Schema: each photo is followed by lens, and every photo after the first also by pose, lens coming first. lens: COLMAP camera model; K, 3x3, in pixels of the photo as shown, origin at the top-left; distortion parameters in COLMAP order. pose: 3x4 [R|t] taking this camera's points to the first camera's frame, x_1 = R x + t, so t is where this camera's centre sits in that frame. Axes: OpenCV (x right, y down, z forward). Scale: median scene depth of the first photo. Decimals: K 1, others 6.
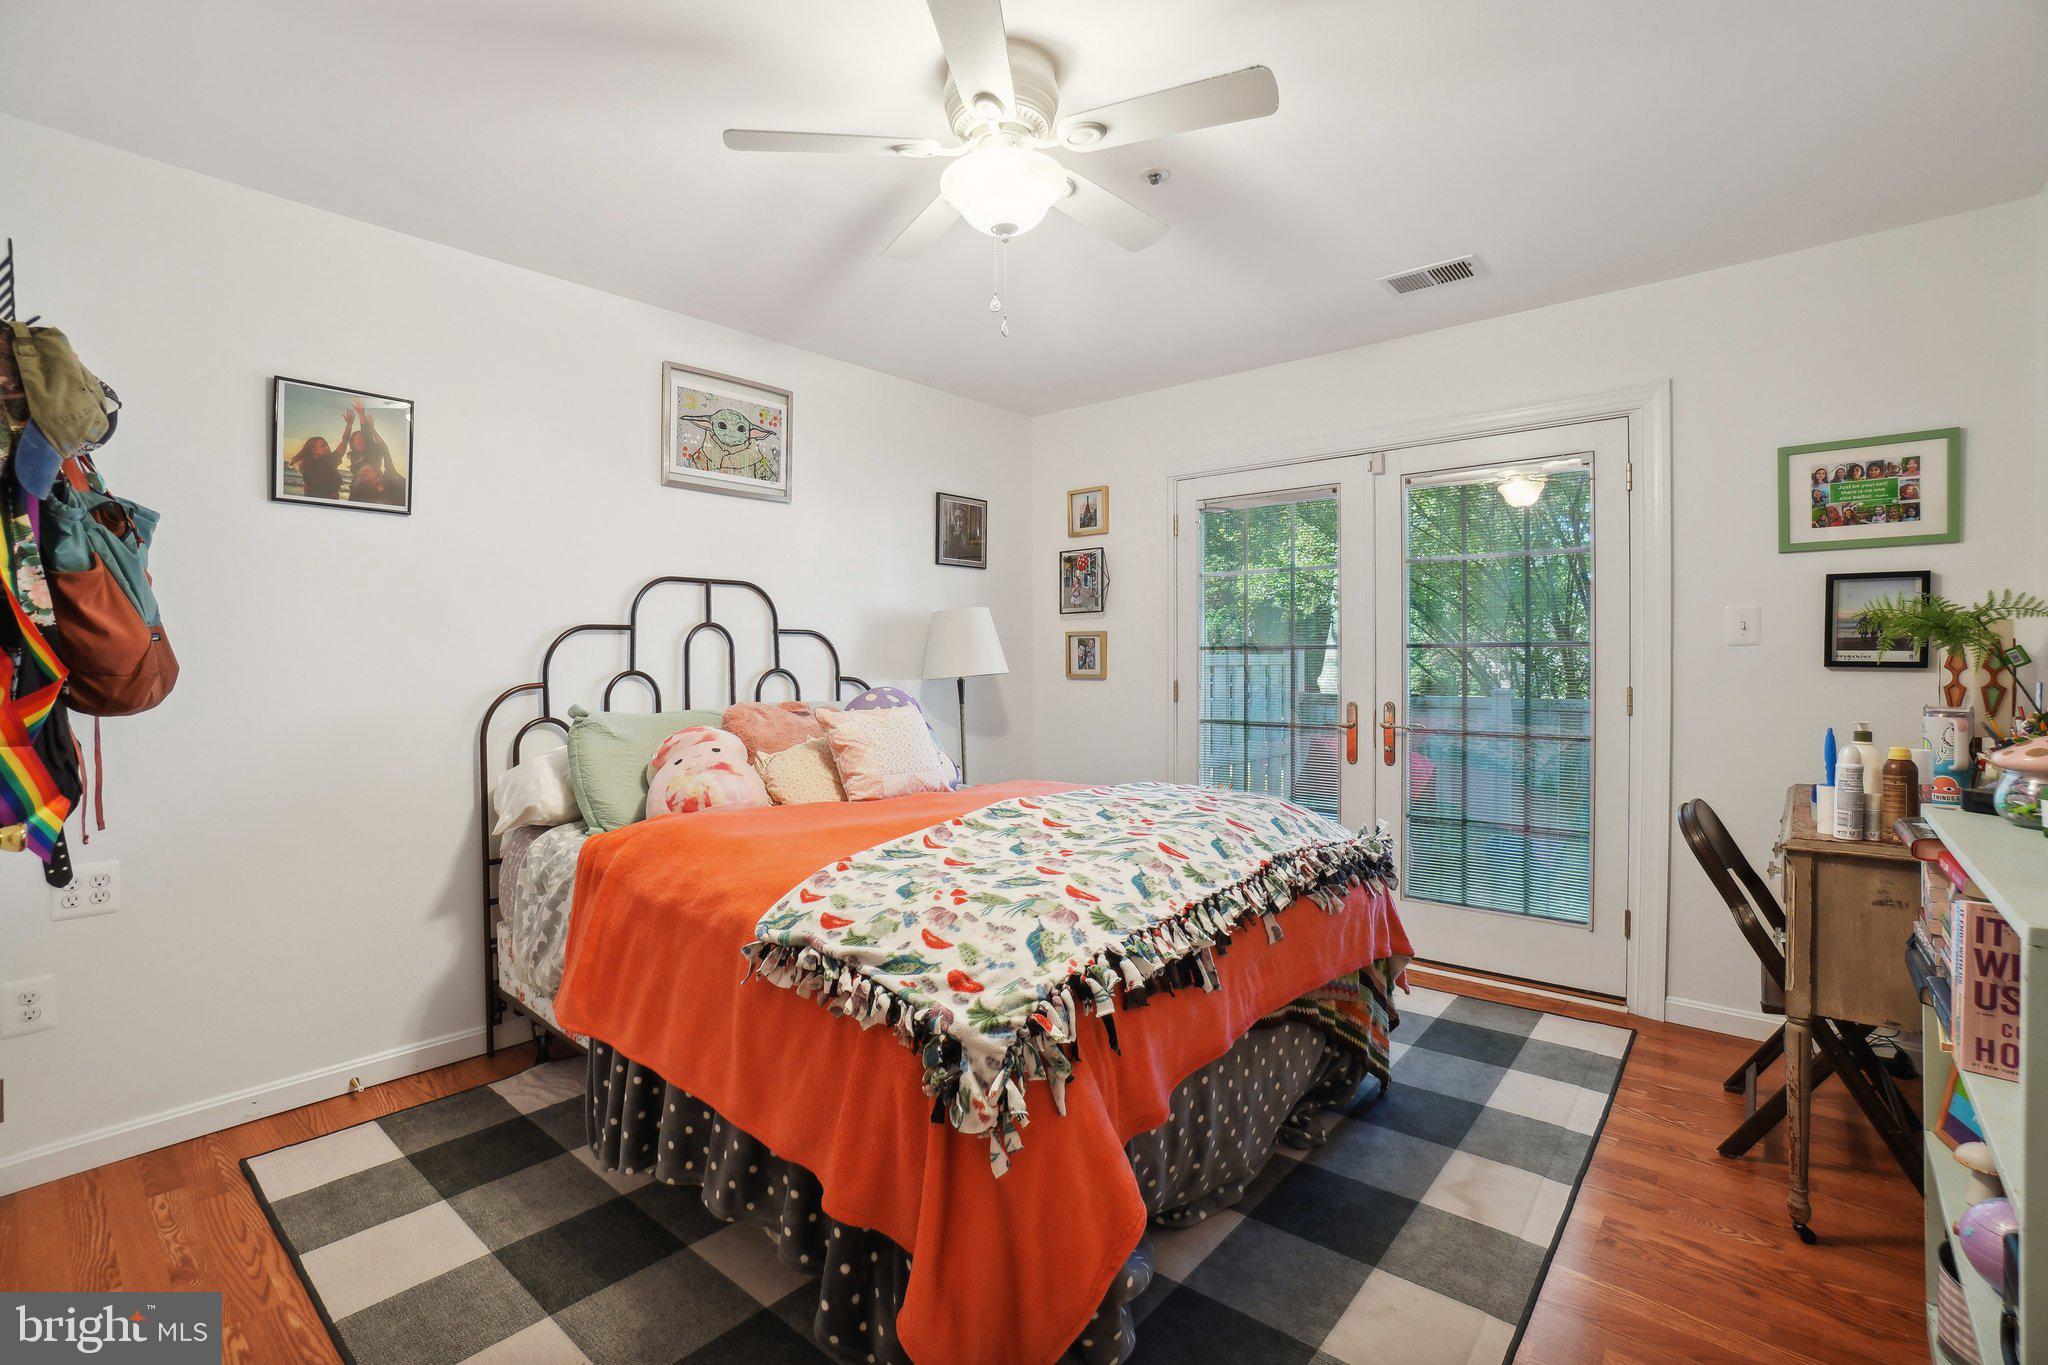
lens RADIAL K [[932.1, 0, 1035.0], [0, 932.1, 672.4], [0, 0, 1]] dist [-0.056652, 0.019596]
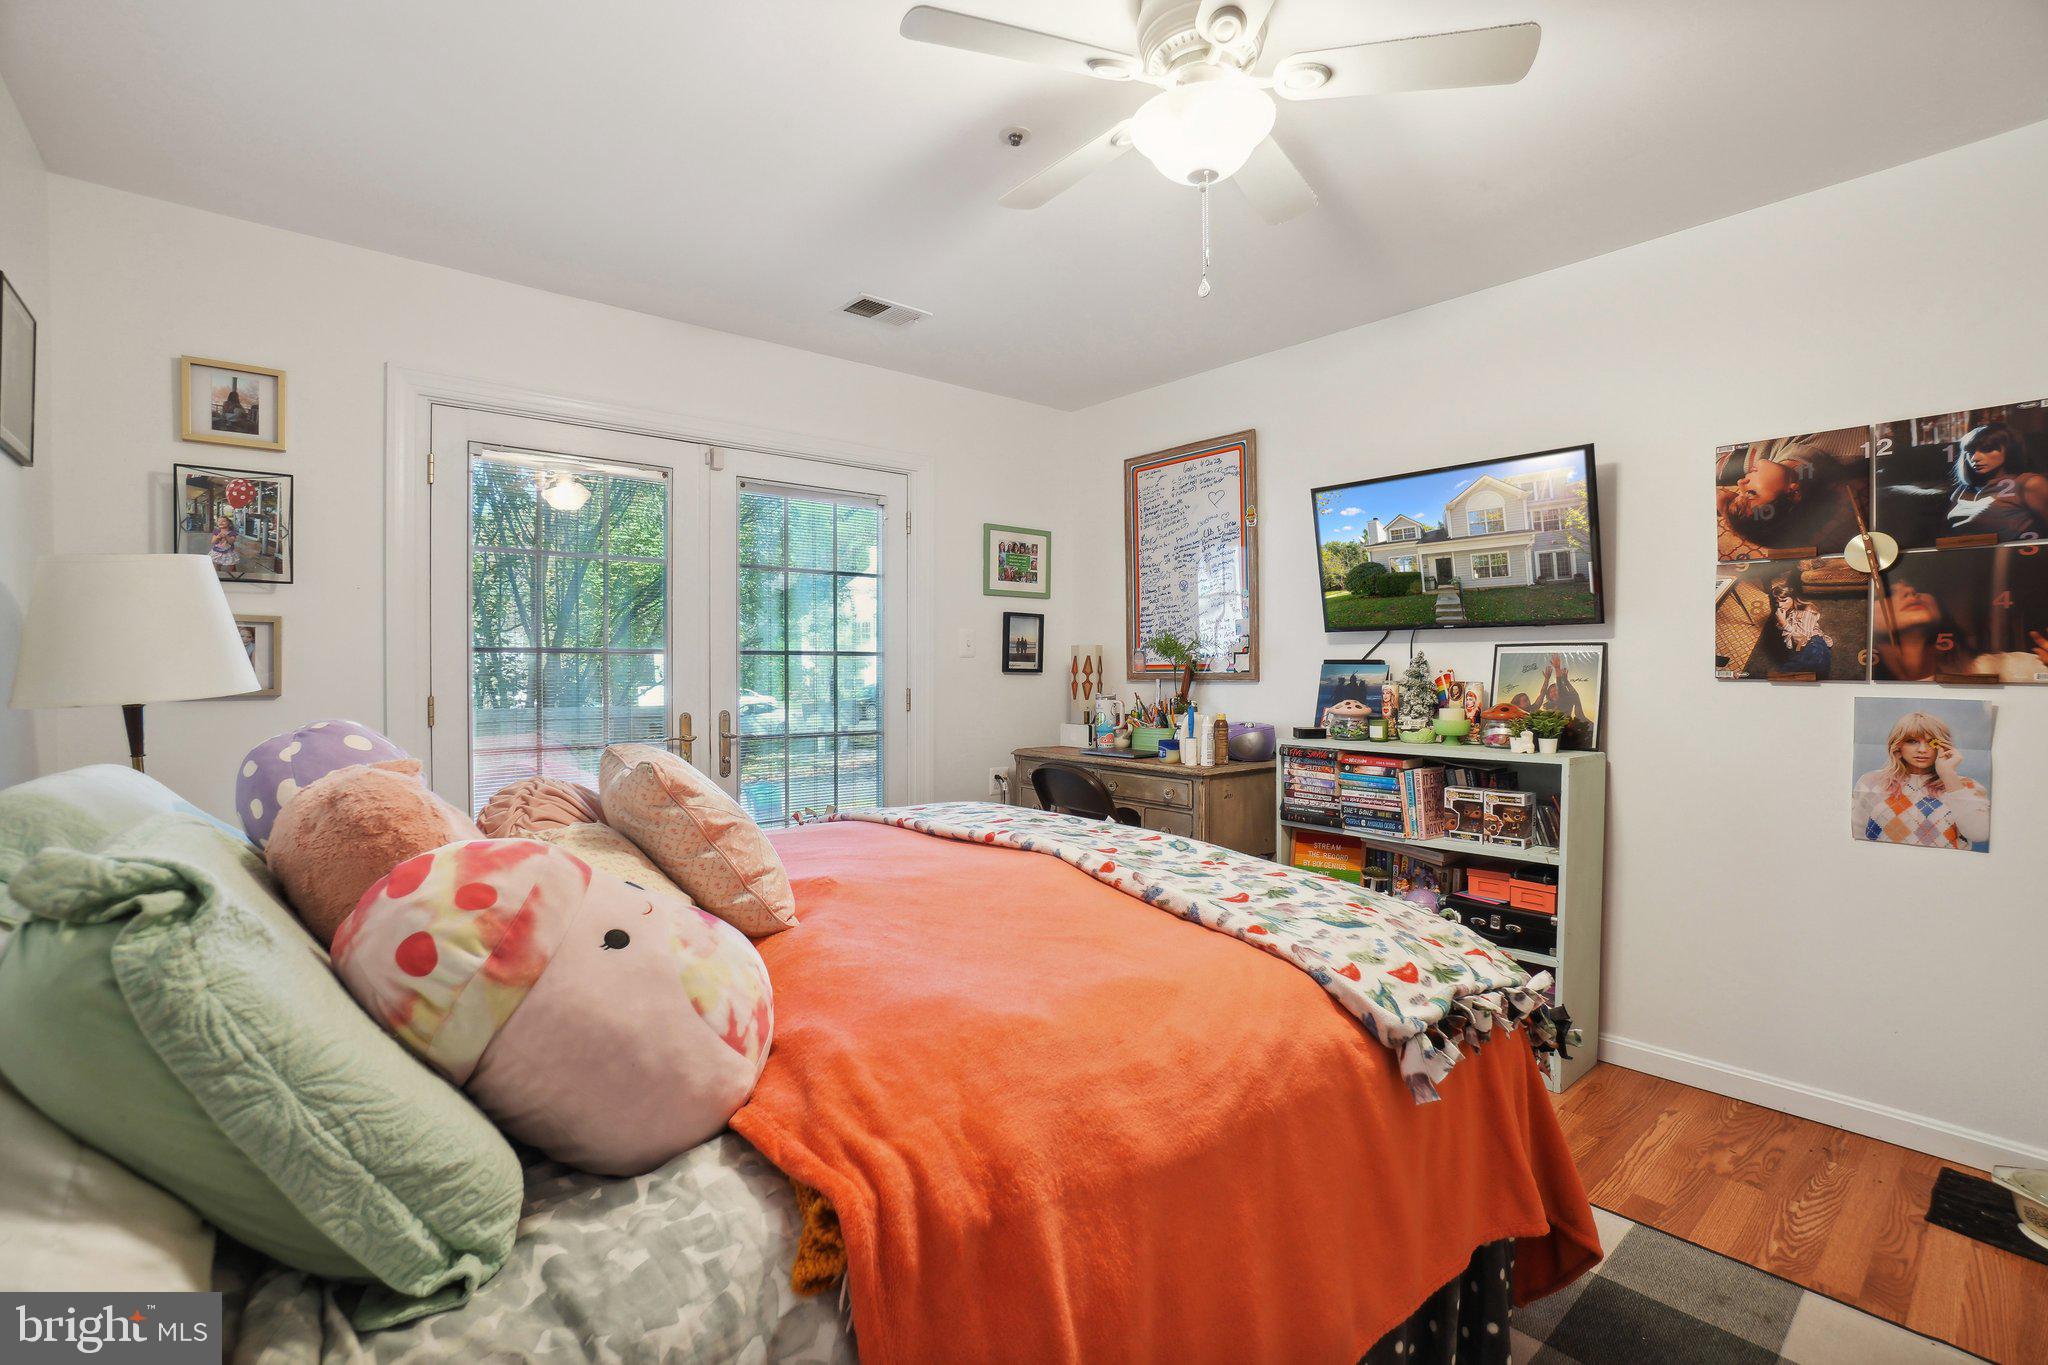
lens RADIAL K [[932.1, 0, 987.8], [0, 932.1, 666.4], [0, 0, 1]] dist [-0.056652, 0.019596]
pose [[0.168085, 0.006675, 0.985750, -0.638858], [0.014344, 0.999855, -0.009217, -0.002114], [-0.985668, 0.015689, 0.167964, 0.717929]]
